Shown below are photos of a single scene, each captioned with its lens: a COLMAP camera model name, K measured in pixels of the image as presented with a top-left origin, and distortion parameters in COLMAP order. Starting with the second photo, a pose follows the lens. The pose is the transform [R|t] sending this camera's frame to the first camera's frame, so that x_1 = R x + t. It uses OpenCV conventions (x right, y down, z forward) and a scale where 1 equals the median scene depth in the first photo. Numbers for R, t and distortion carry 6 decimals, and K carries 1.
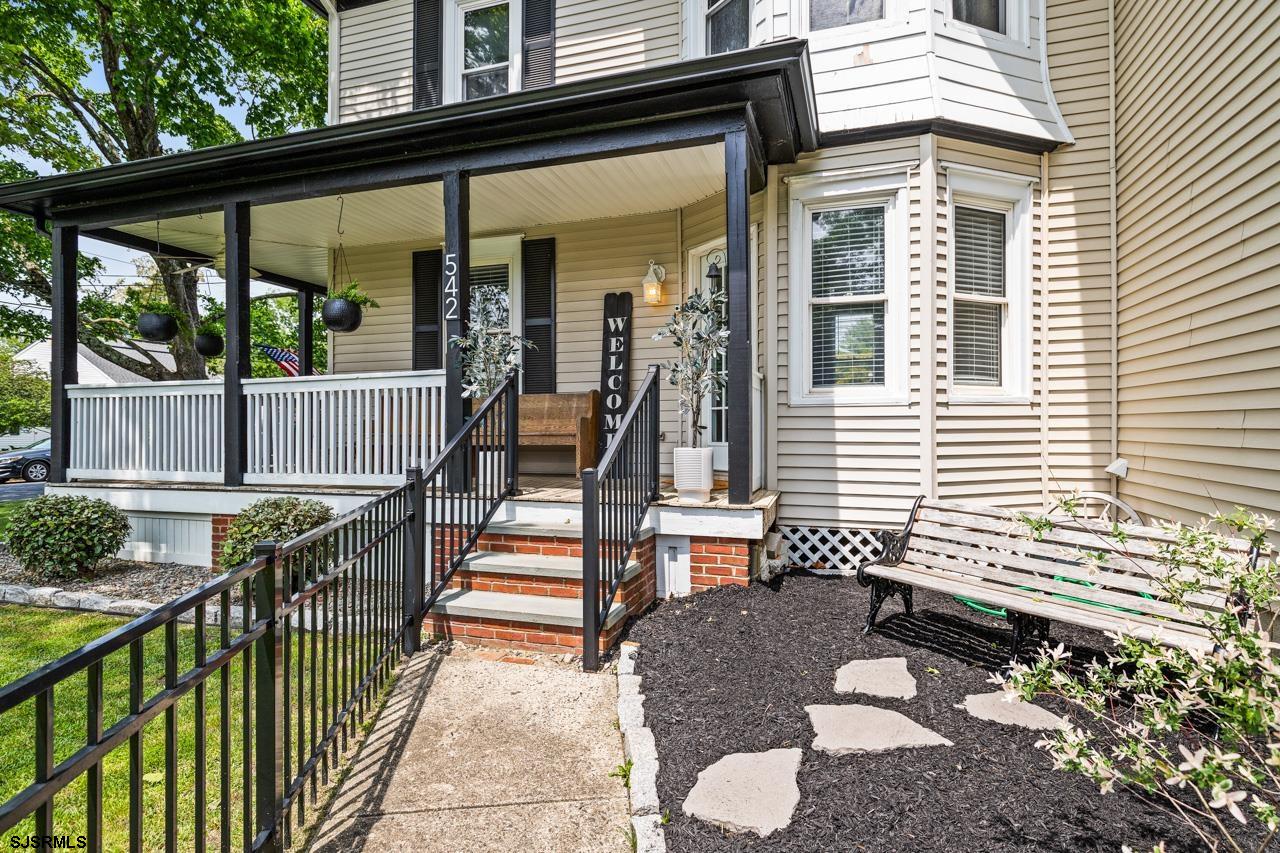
lens RADIAL K [[642.5, 0, 640.0], [0, 642.5, 426.5], [0, 0, 1]] dist [-0.005101, -0.000628]
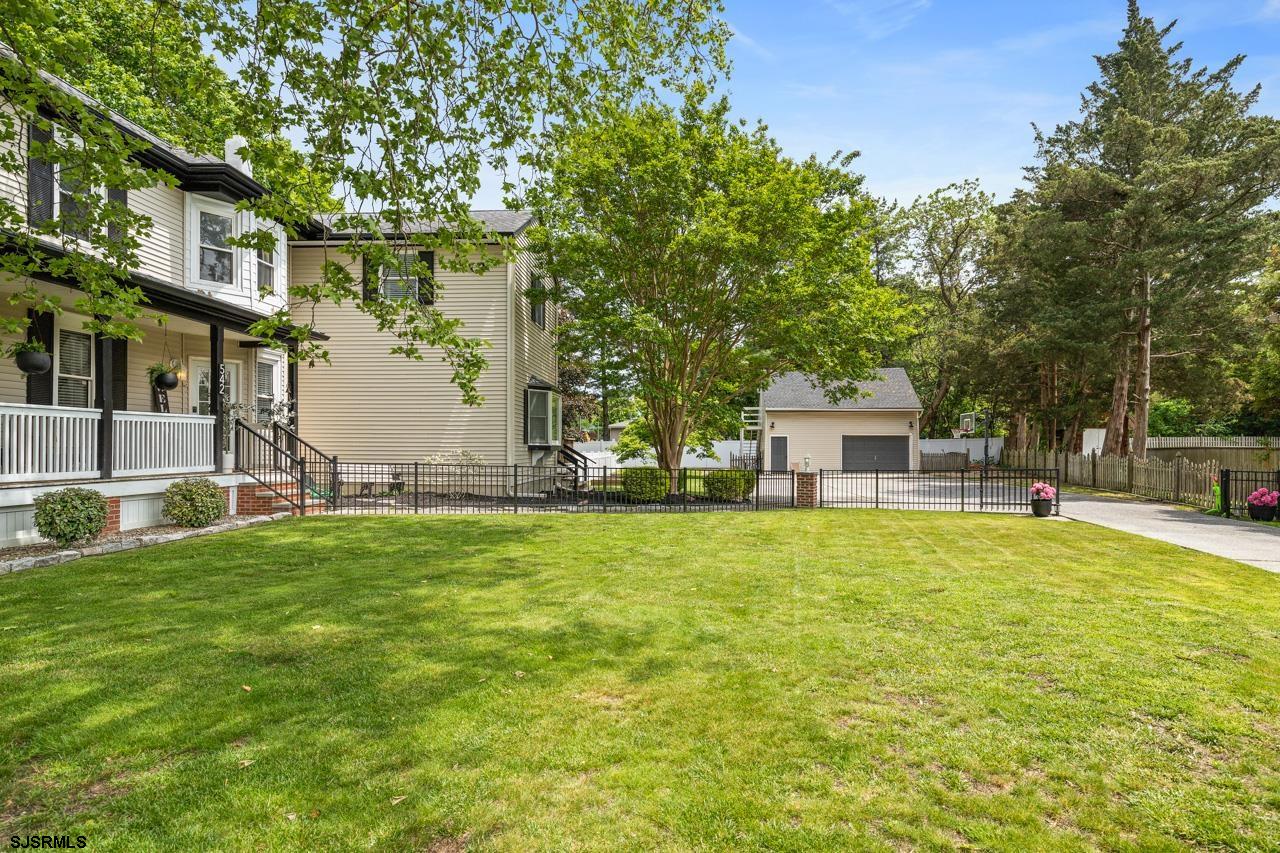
lens RADIAL K [[669.3, 0, 639.5], [0, 669.3, 443.6], [0, 0, 1]] dist [-0.004728, -0.001707]
pose [[-0.245931, 0.006609, 0.969265, -2.500051], [-0.006316, 0.999945, -0.008421, 0.012441], [-0.969267, -0.008193, -0.245876, 0.150061]]
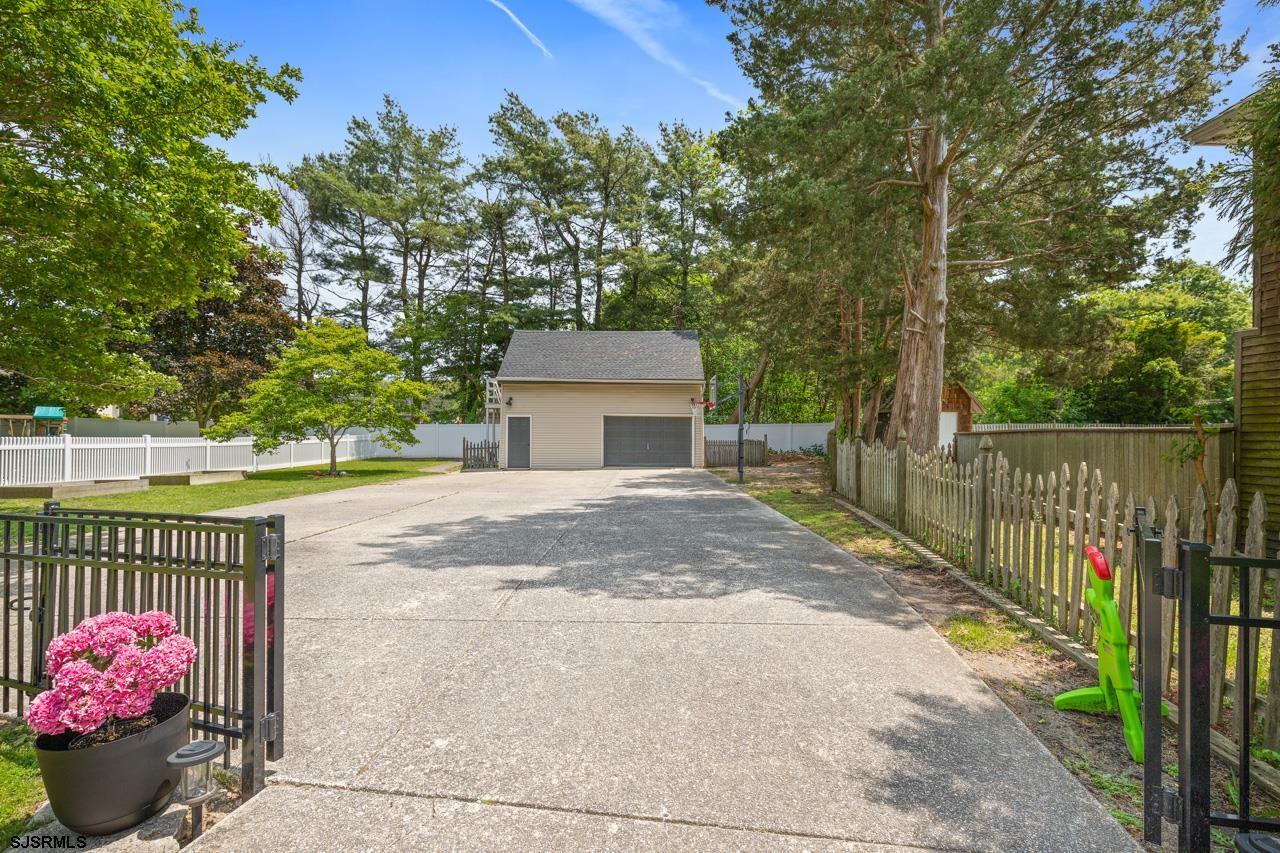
lens RADIAL K [[602.0, 0, 644.7], [0, 602.0, 432.8], [0, 0, 1]] dist [0.002310, 0.000389]
pose [[-0.342290, 0.004028, 0.939586, -0.879821], [-0.009305, 0.999927, -0.007676, 0.016693], [-0.939548, -0.011370, -0.342227, -2.133878]]
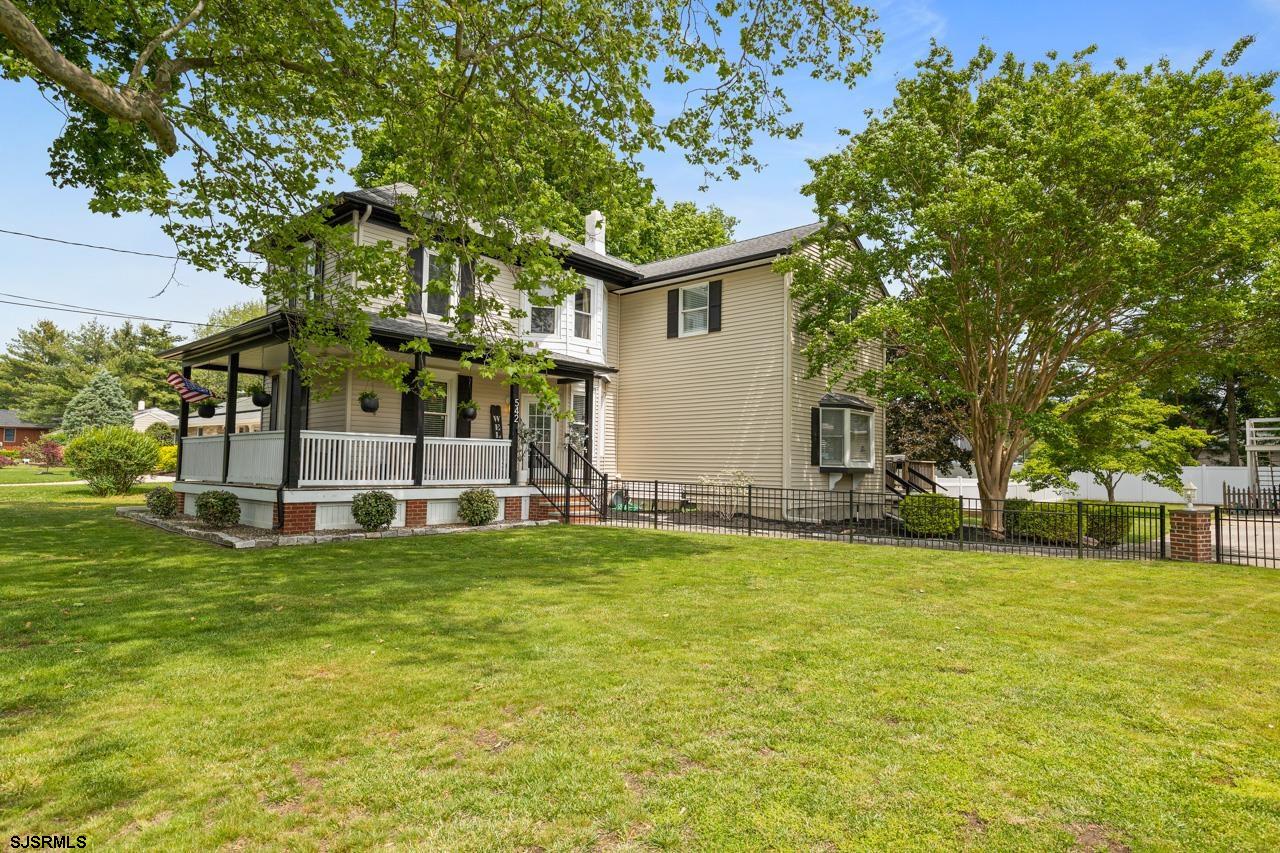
lens RADIAL K [[693.0, 0, 646.4], [0, 693.0, 435.1], [0, 0, 1]] dist [-0.000335, -0.001892]
pose [[0.405946, 0.052047, 0.912414, -2.441088], [-0.020934, 0.998645, -0.047652, 0.016519], [-0.913657, 0.000244, 0.406485, -0.639946]]
